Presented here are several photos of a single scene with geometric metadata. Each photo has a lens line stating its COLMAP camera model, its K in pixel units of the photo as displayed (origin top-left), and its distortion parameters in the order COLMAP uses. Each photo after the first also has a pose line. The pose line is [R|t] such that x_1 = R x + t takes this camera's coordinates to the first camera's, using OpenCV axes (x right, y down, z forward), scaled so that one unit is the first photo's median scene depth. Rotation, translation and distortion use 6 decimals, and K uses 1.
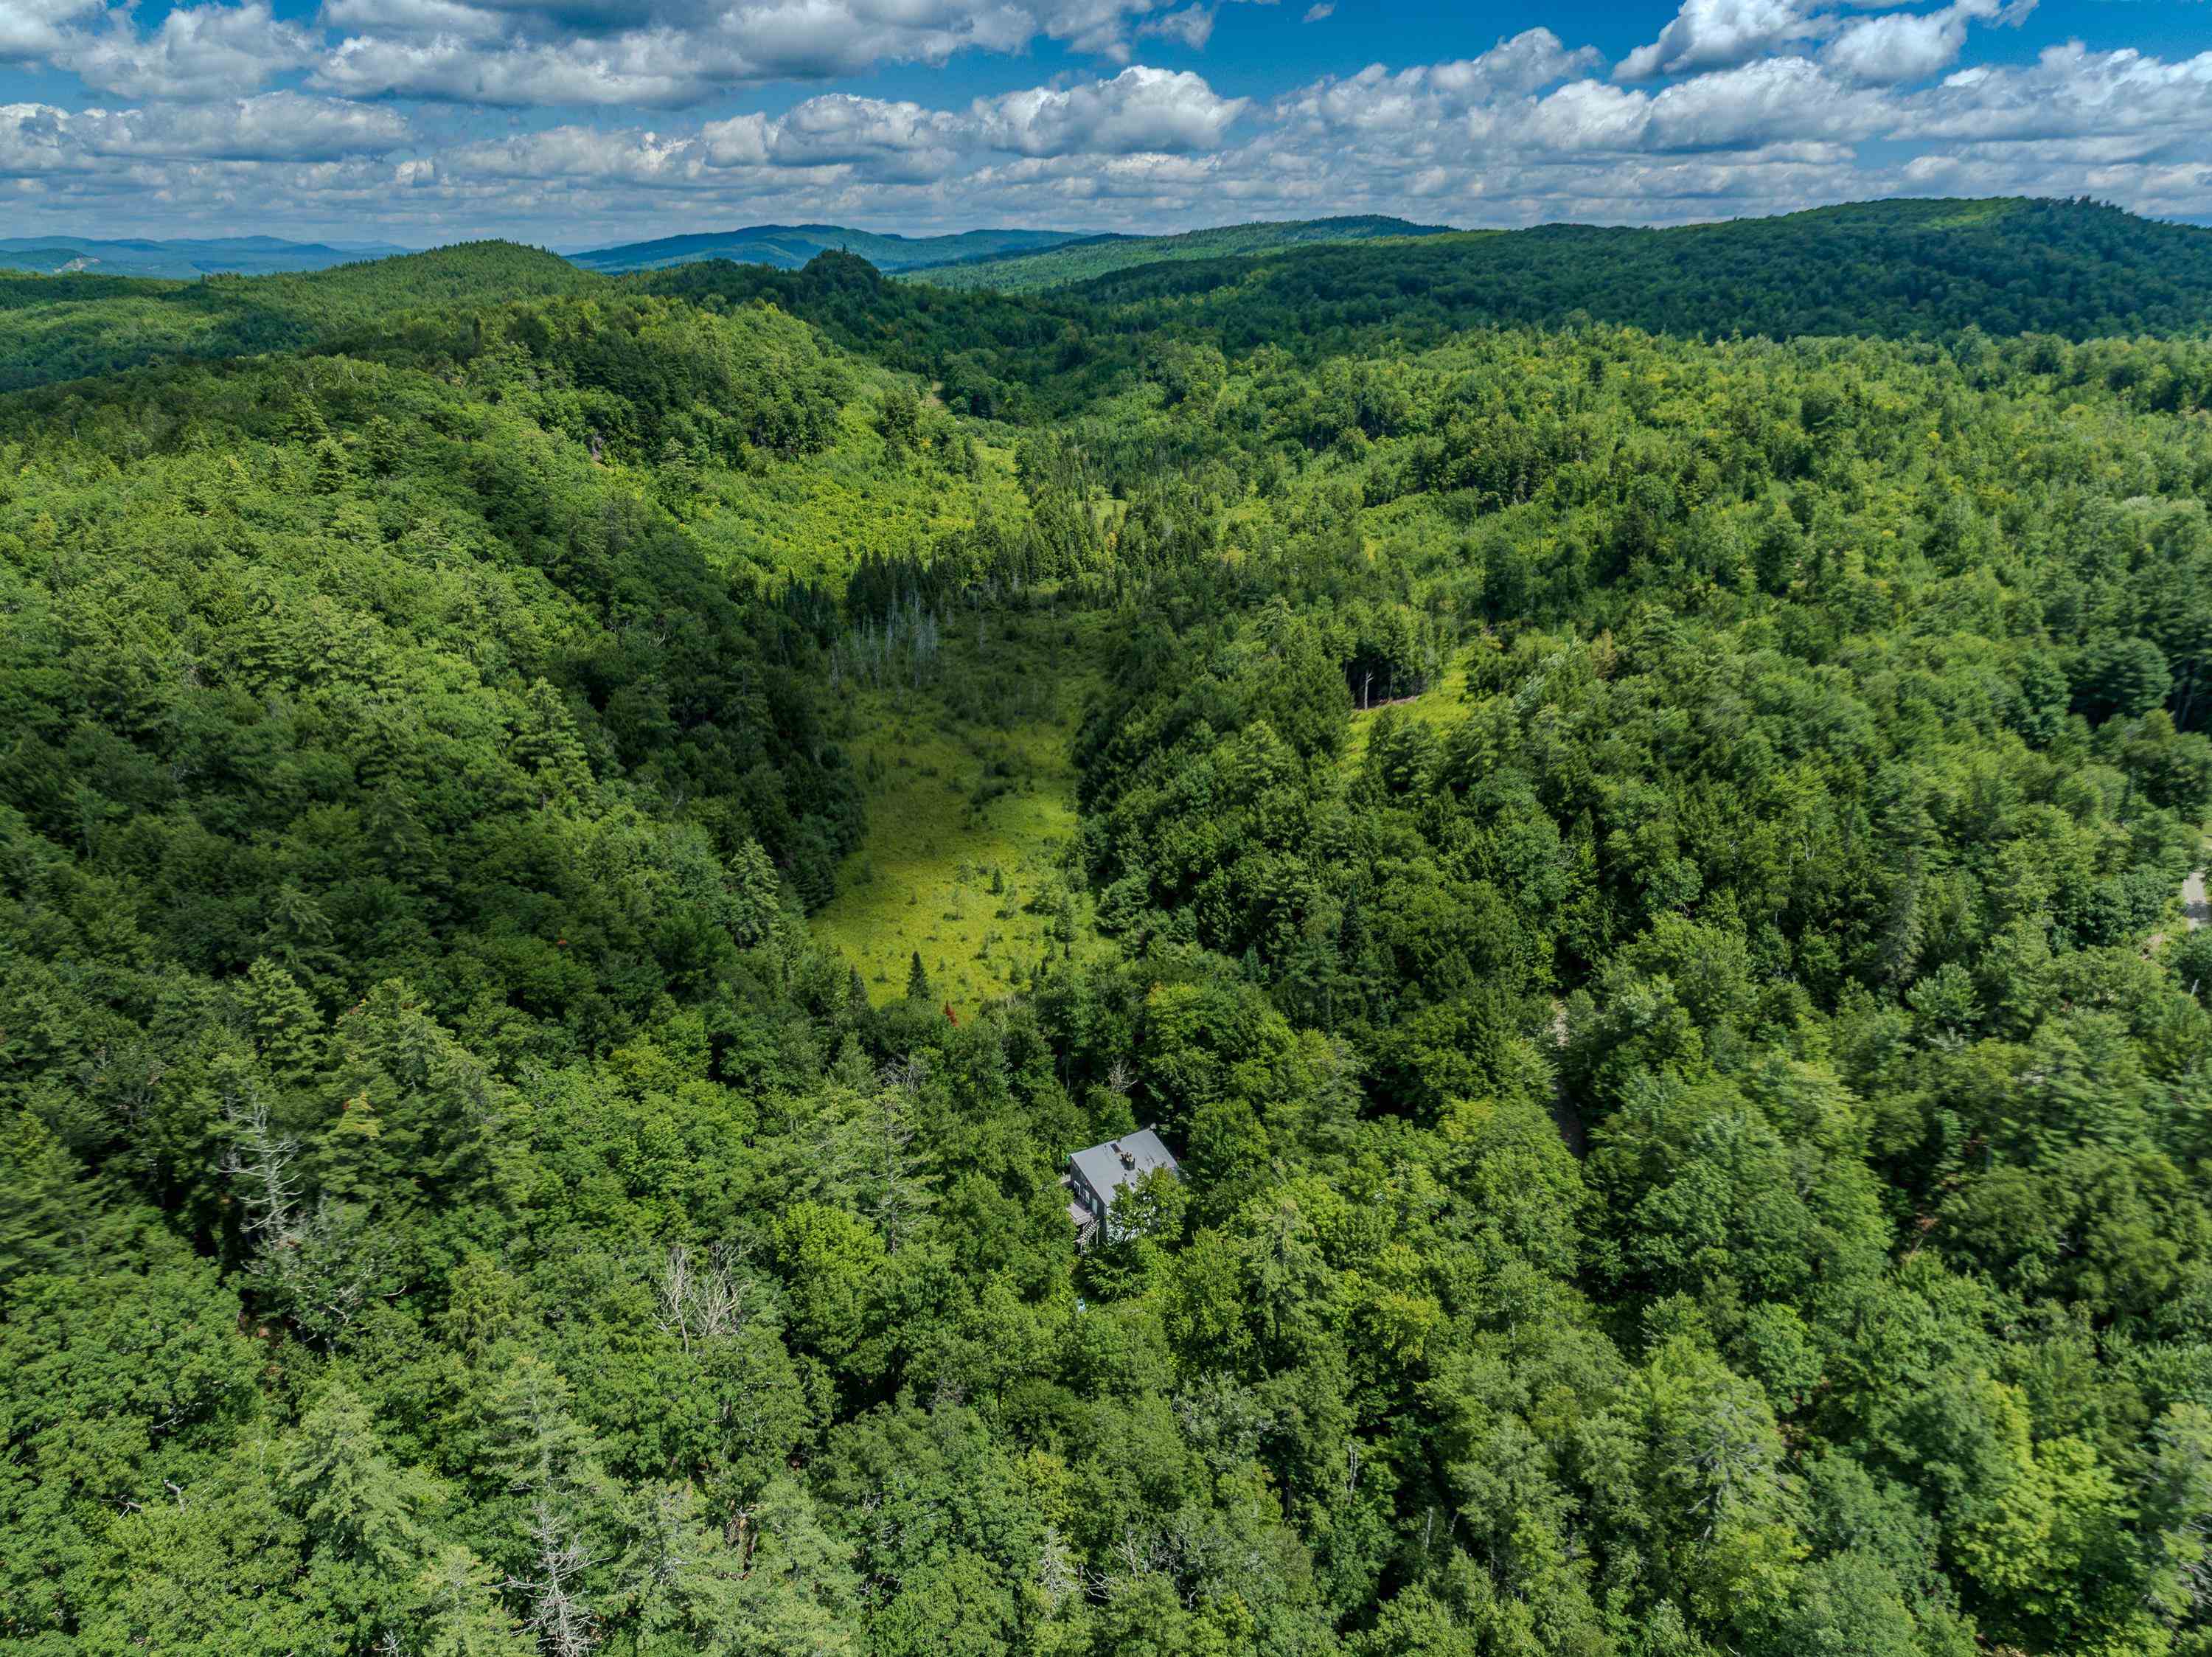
lens RADIAL K [[1566.6, 0, 1106.5], [0, 1566.6, 823.2], [0, 0, 1]] dist [-0.029555, 0.026066]
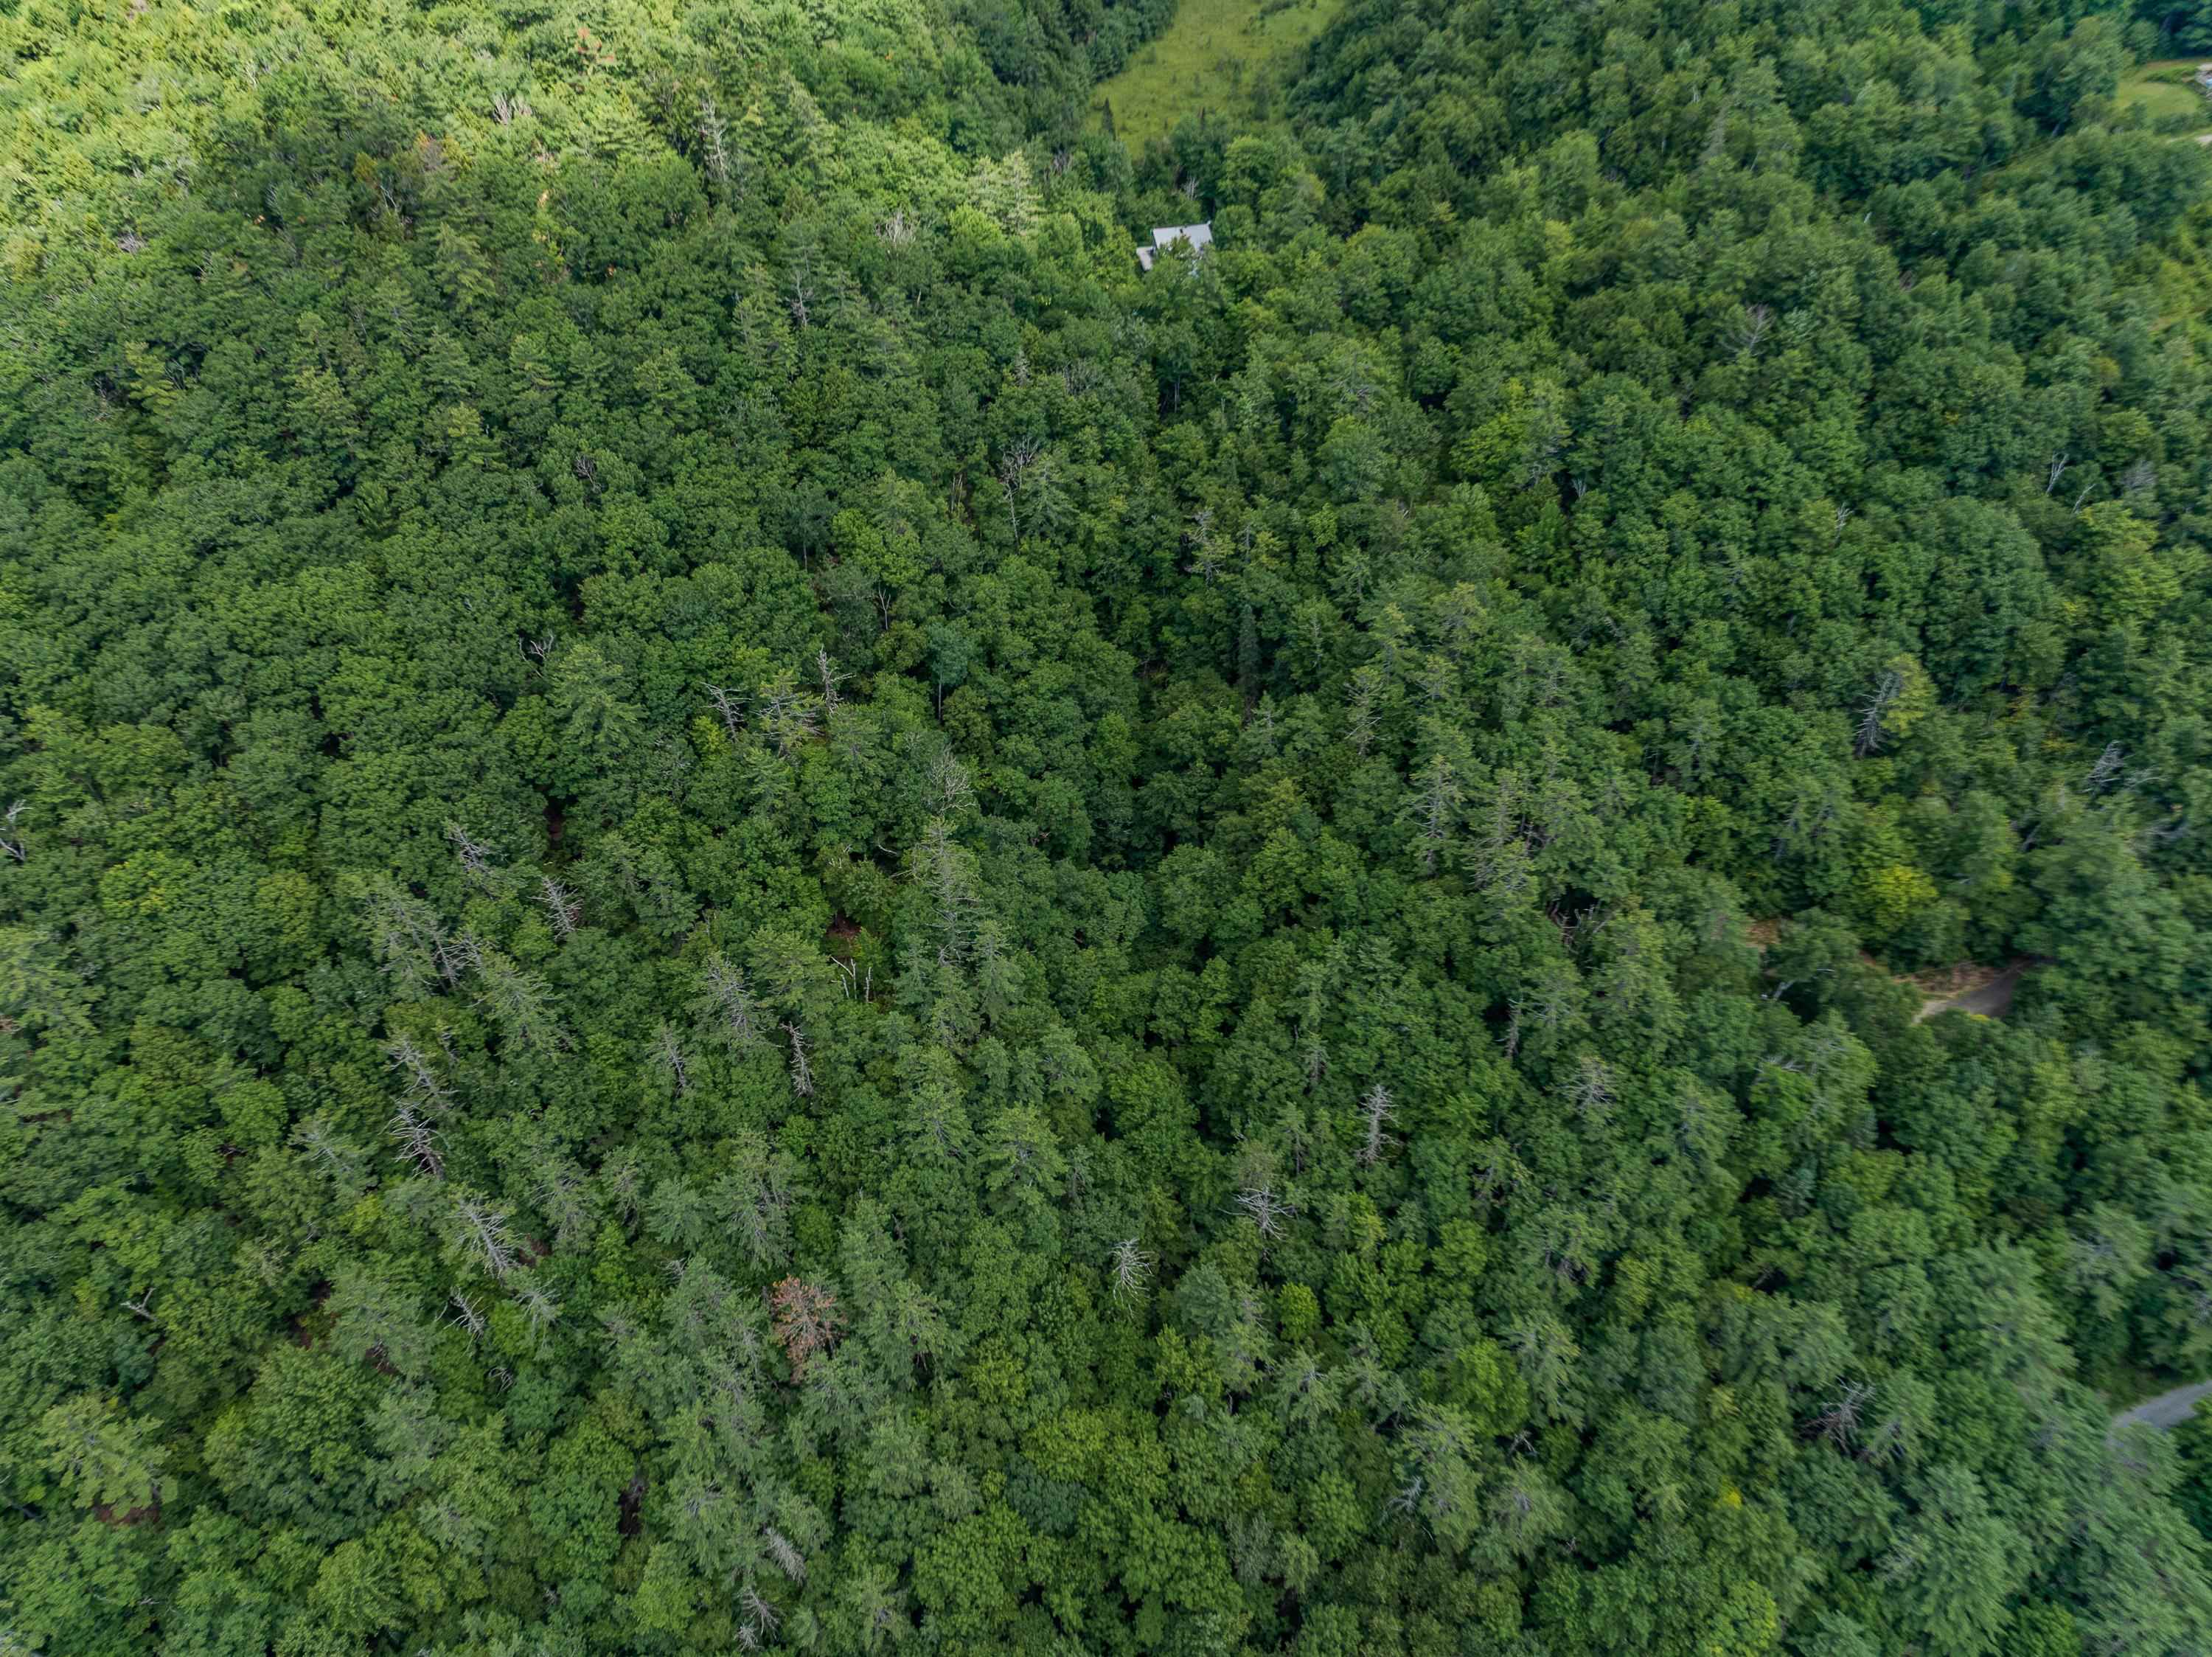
lens RADIAL K [[1566.6, 0, 1106.2], [0, 1566.6, 836.4], [0, 0, 1]] dist [-0.029555, 0.026066]
pose [[0.931030, 0.248768, -0.267015, 0.793559], [-0.103044, 0.881090, 0.461587, 0.019843], [0.350093, -0.402237, 0.845955, -1.053854]]
